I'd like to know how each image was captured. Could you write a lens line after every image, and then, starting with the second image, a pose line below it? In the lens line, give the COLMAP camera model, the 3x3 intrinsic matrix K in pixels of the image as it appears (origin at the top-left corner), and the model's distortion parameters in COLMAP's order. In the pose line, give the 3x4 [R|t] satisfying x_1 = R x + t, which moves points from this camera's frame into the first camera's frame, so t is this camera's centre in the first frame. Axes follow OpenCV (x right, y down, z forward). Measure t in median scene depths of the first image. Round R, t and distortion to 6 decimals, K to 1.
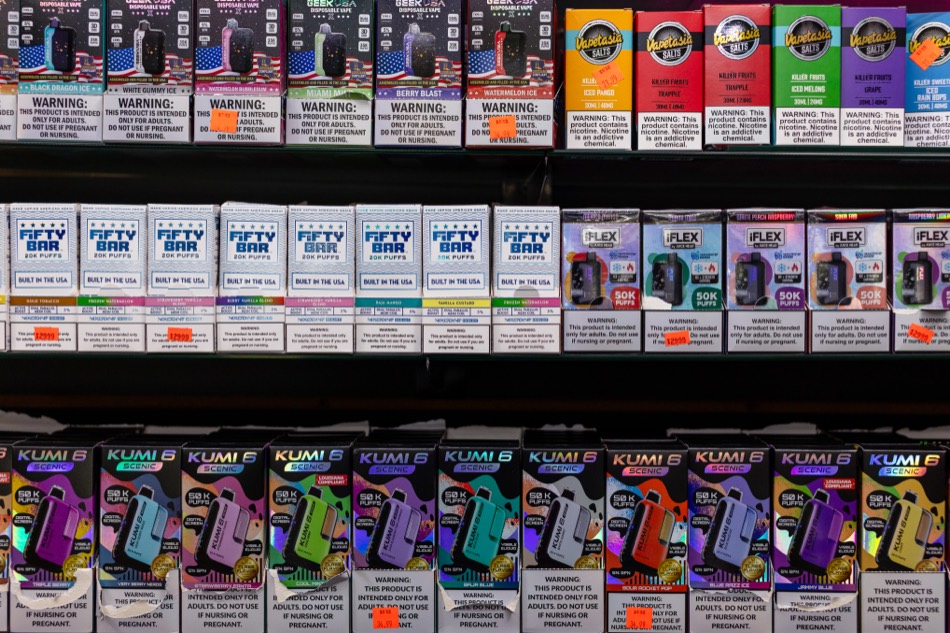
lens RADIAL K [[1375.7, 0, 480.0], [0, 1375.7, 315.7], [0, 0, 1]] dist [0.005845, 0.000000]
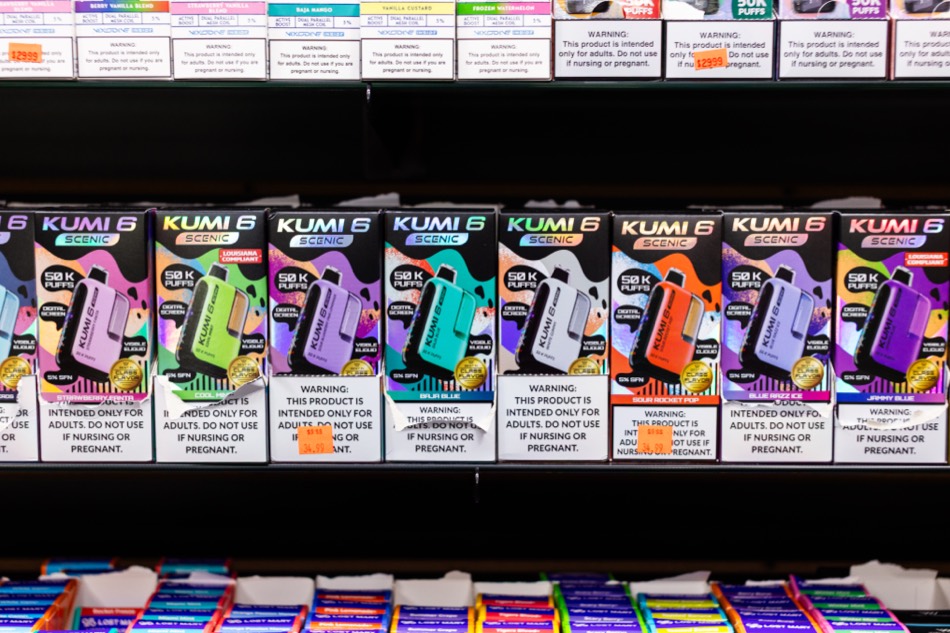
lens RADIAL K [[1375.7, 0, 471.2], [0, 1375.7, 317.2], [0, 0, 1]] dist [0.005845, 0.000000]
pose [[0.999975, -0.002307, 0.006689, 0.011100], [0.001739, 0.996491, 0.083681, 0.091070], [-0.006859, -0.083667, 0.996470, 0.261968]]
